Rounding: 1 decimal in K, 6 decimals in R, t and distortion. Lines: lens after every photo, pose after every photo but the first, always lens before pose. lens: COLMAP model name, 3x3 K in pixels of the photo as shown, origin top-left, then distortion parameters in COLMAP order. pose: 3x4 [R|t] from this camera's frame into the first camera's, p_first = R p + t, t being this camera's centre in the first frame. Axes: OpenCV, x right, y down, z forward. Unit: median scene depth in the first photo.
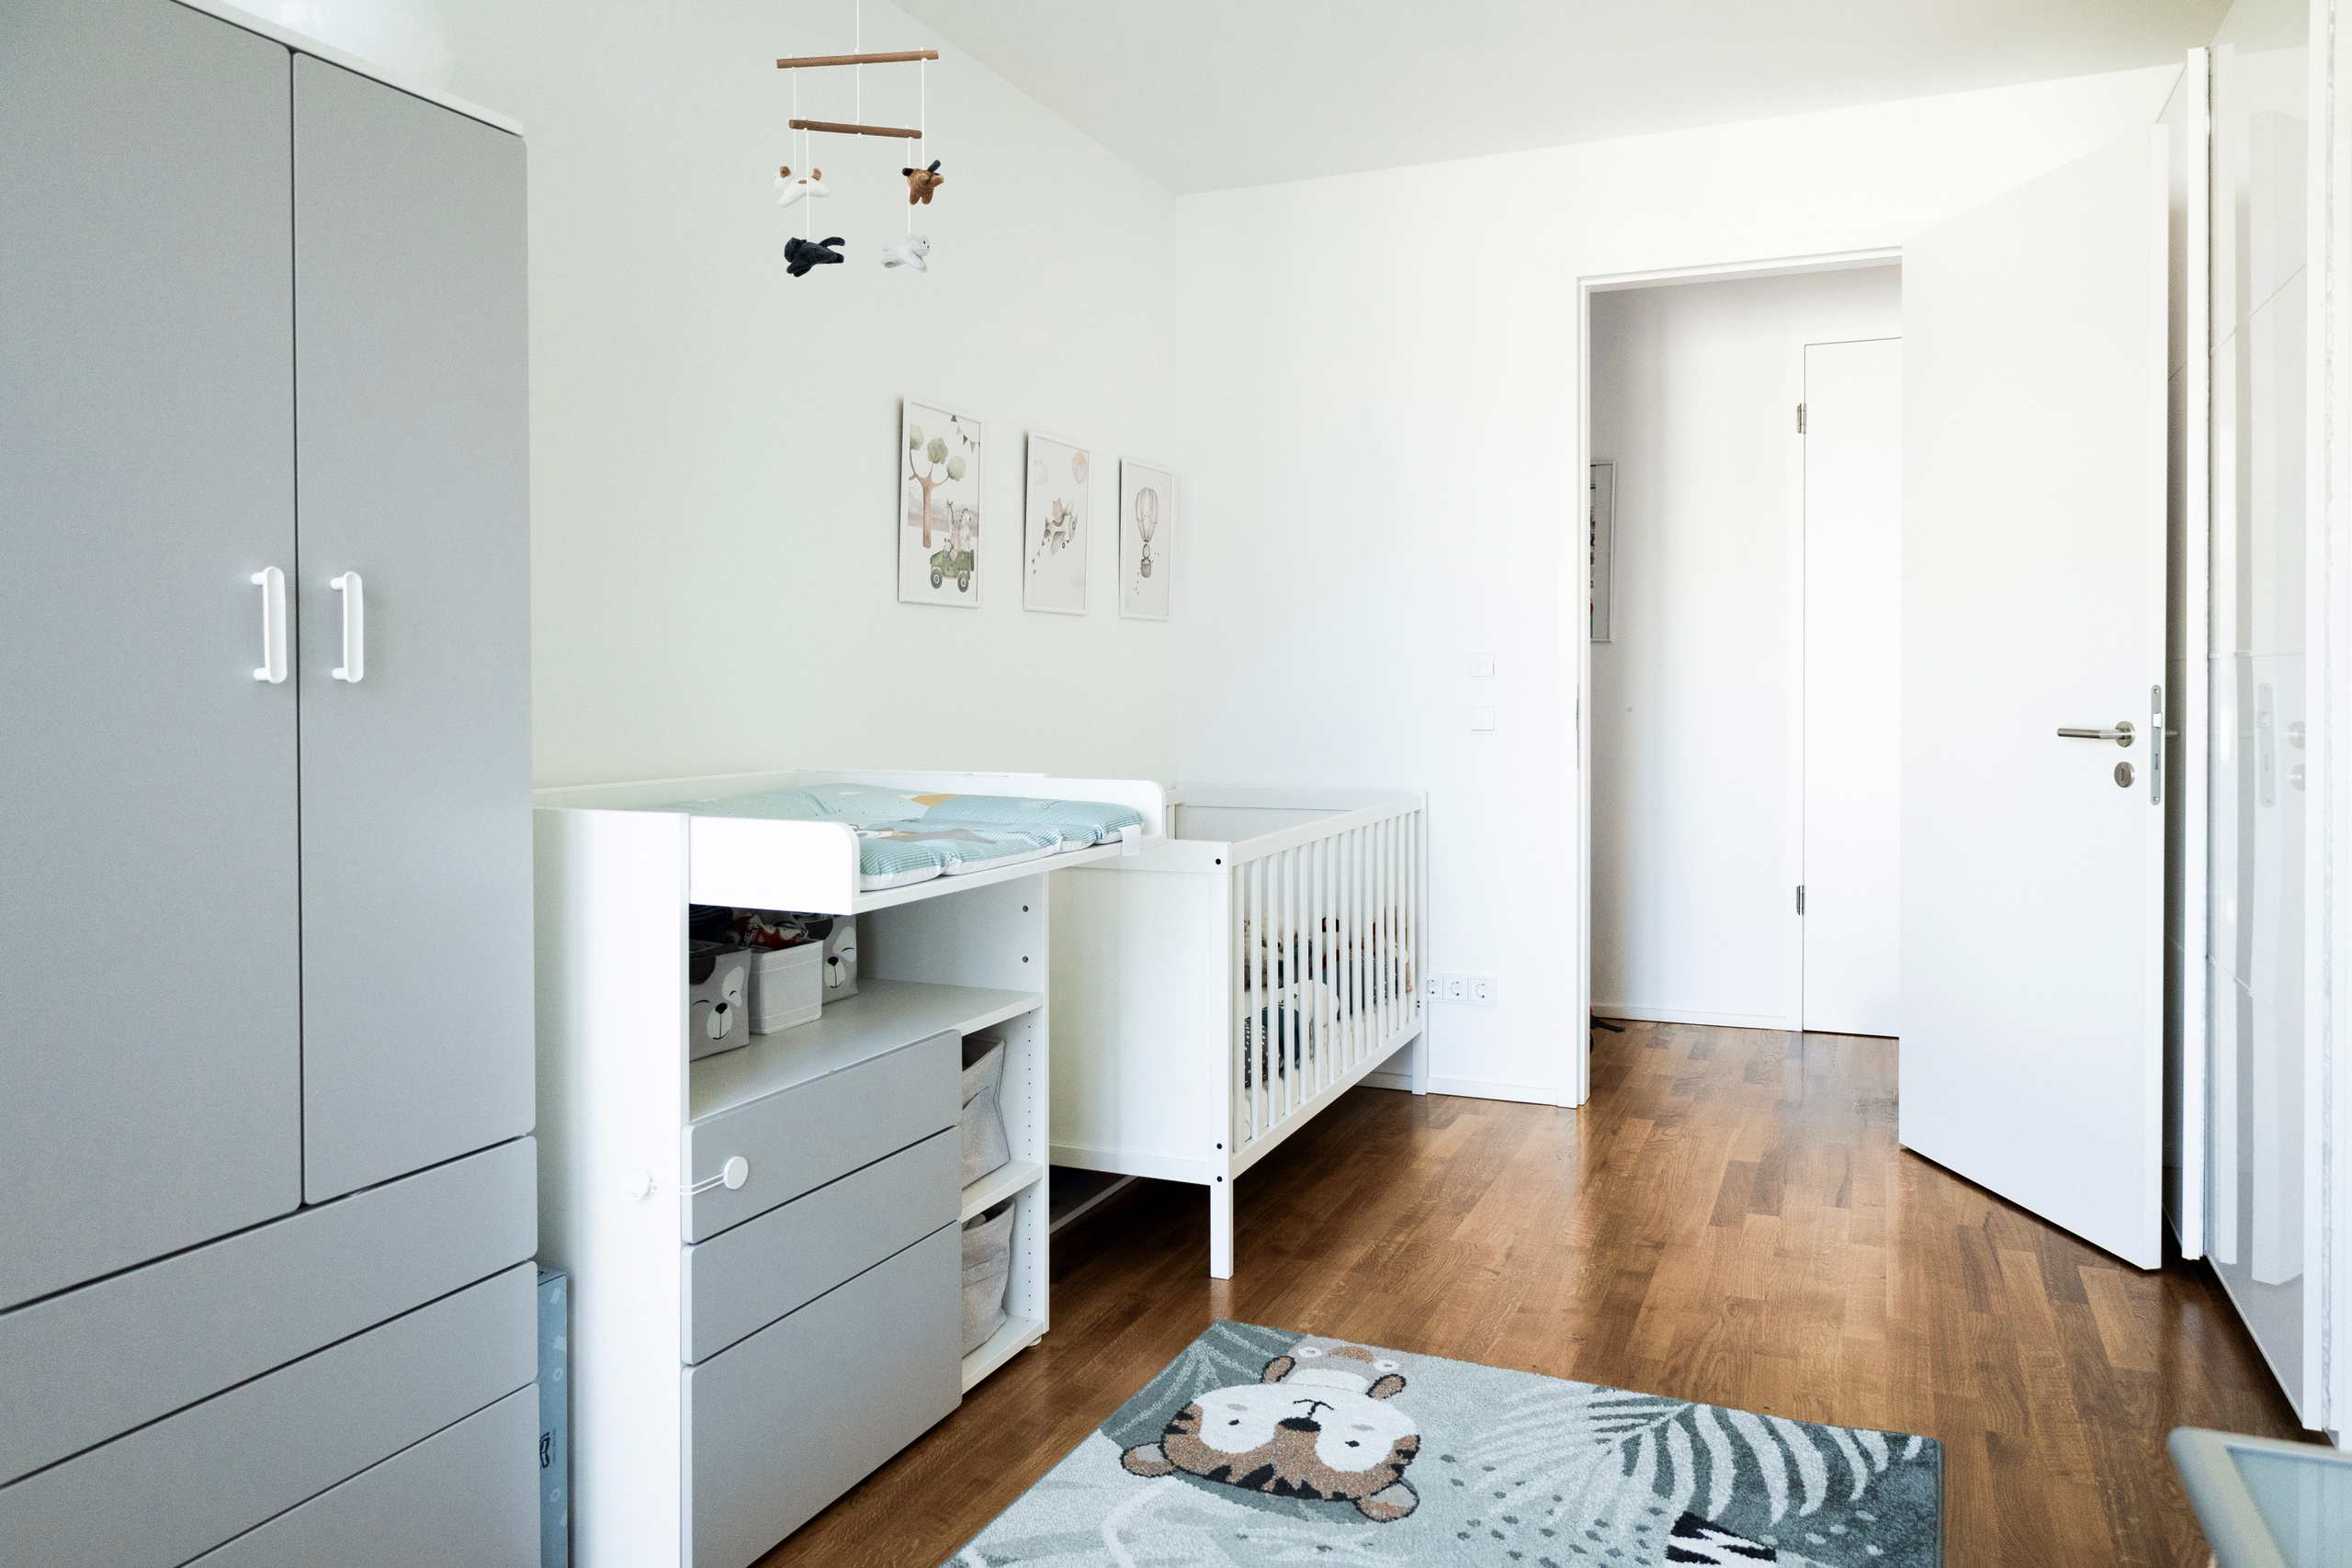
lens RADIAL K [[1601.6, 0, 1176.0], [0, 1601.6, 784.0], [0, 0, 1]] dist [-0.003844, -0.000769]
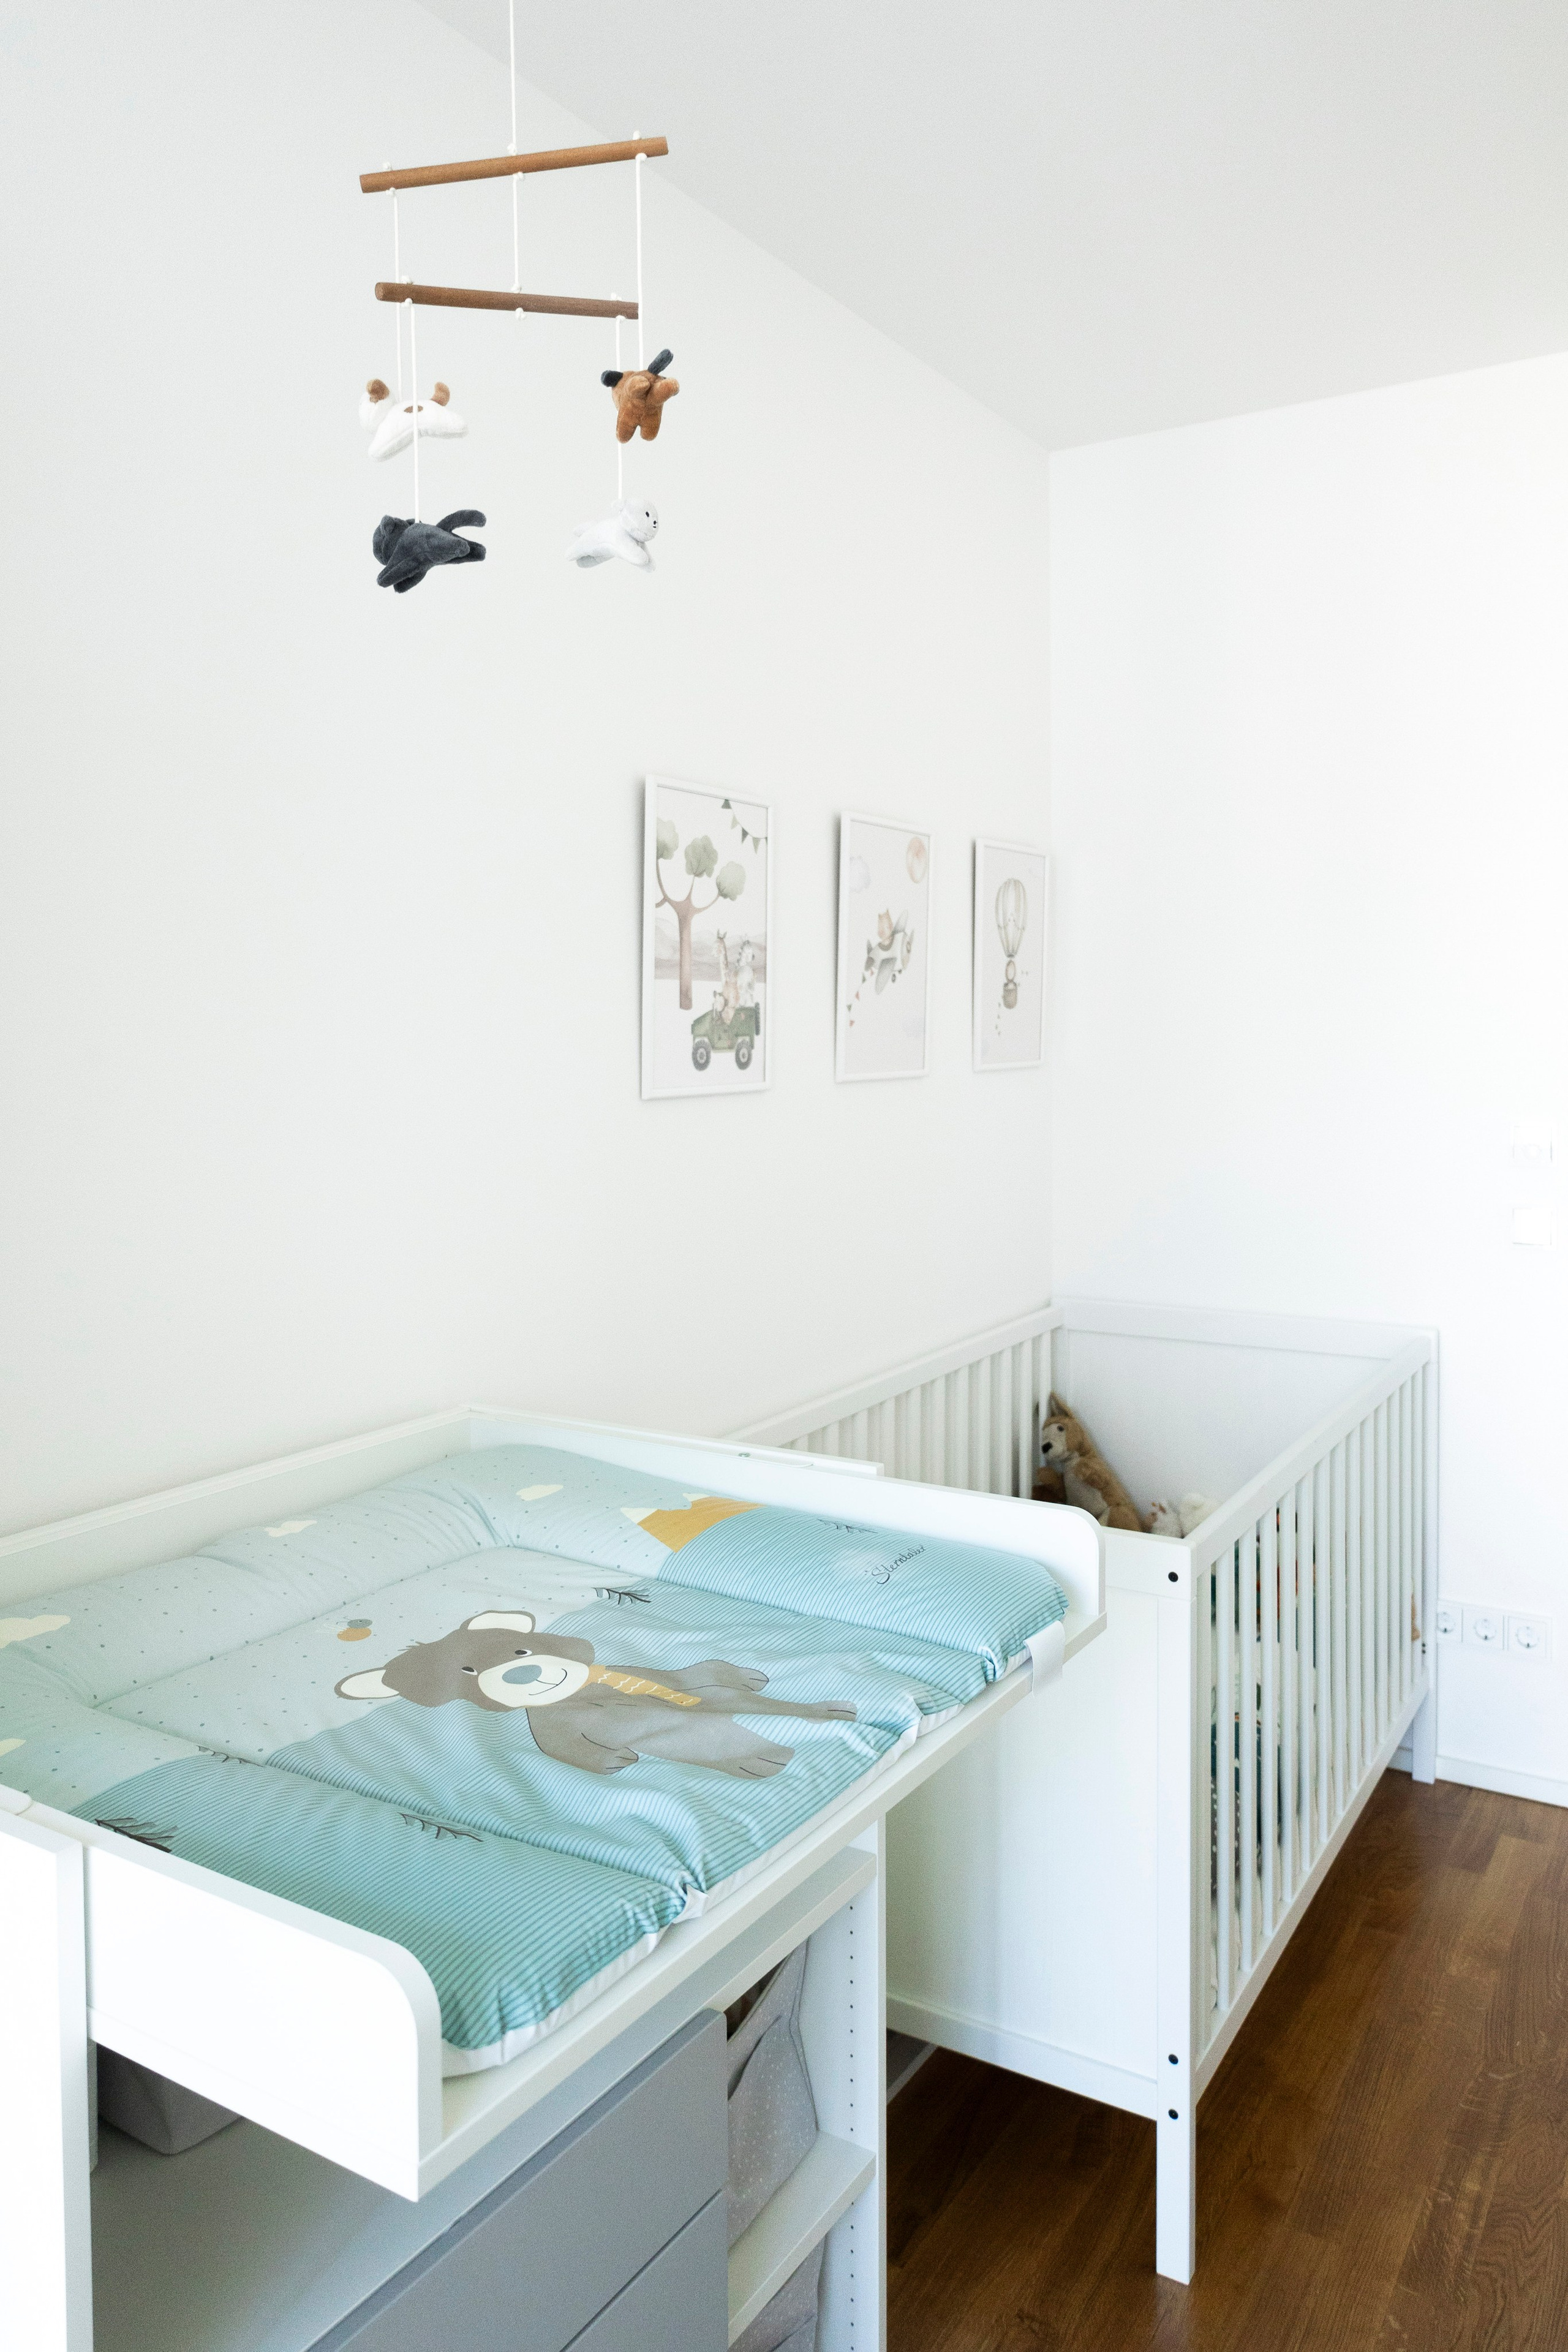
lens RADIAL K [[1613.8, 0, 775.1], [0, 1613.8, 1140.5], [0, 0, 1]] dist [-0.004761, -0.037517]
pose [[0.991562, -0.002386, -0.129609, -0.036454], [0.005698, 0.999666, 0.025192, -0.112183], [0.129505, -0.025718, 0.991245, 0.365031]]
